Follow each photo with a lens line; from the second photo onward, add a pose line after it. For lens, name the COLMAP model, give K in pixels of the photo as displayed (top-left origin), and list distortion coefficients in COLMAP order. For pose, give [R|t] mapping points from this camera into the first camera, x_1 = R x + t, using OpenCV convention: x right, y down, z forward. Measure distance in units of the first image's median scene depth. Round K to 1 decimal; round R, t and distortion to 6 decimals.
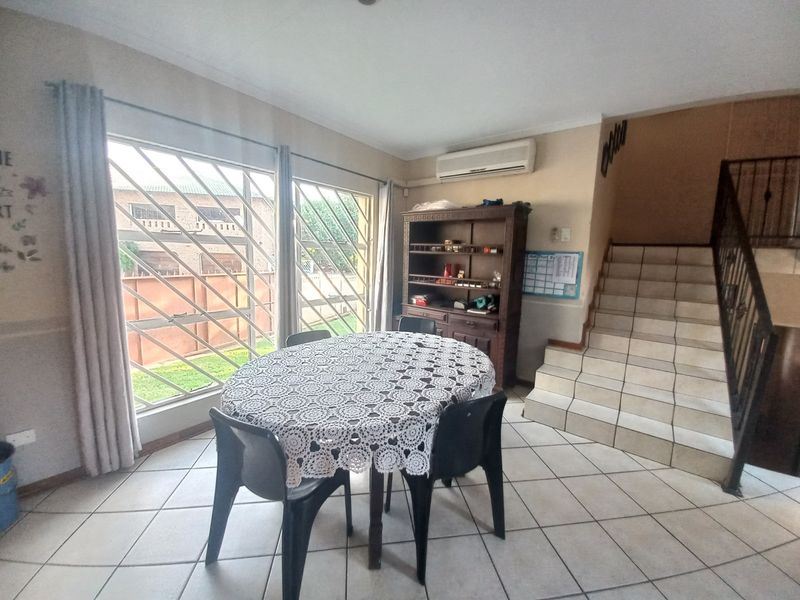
lens RADIAL K [[325.4, 0, 399.6], [0, 325.4, 299.1], [0, 0, 1]] dist [0.000920, -0.000274]
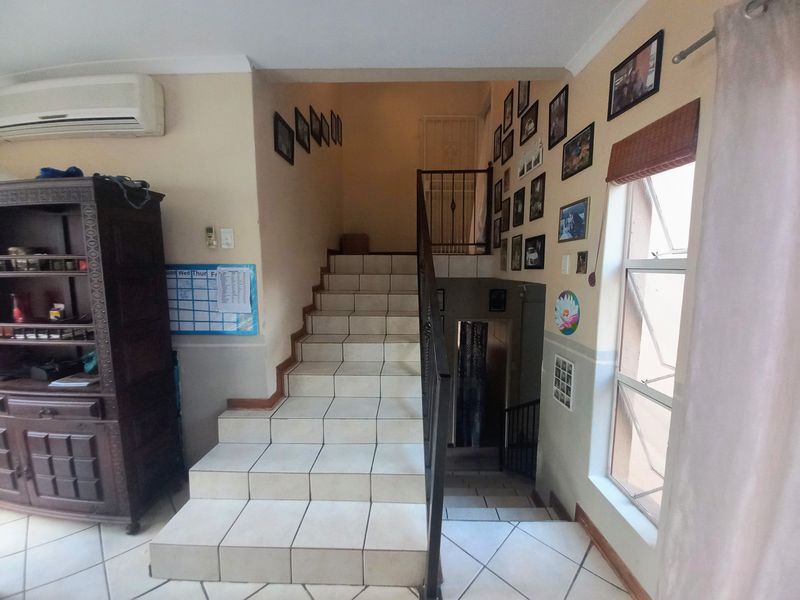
lens RADIAL K [[322.8, 0, 402.5], [0, 322.8, 298.6], [0, 0, 1]] dist [0.027129, -0.000114]
pose [[0.813313, -0.093067, 0.574335, 0.397539], [0.112114, 0.993693, 0.002257, -0.038996], [-0.570923, 0.062556, 0.818617, 0.265641]]
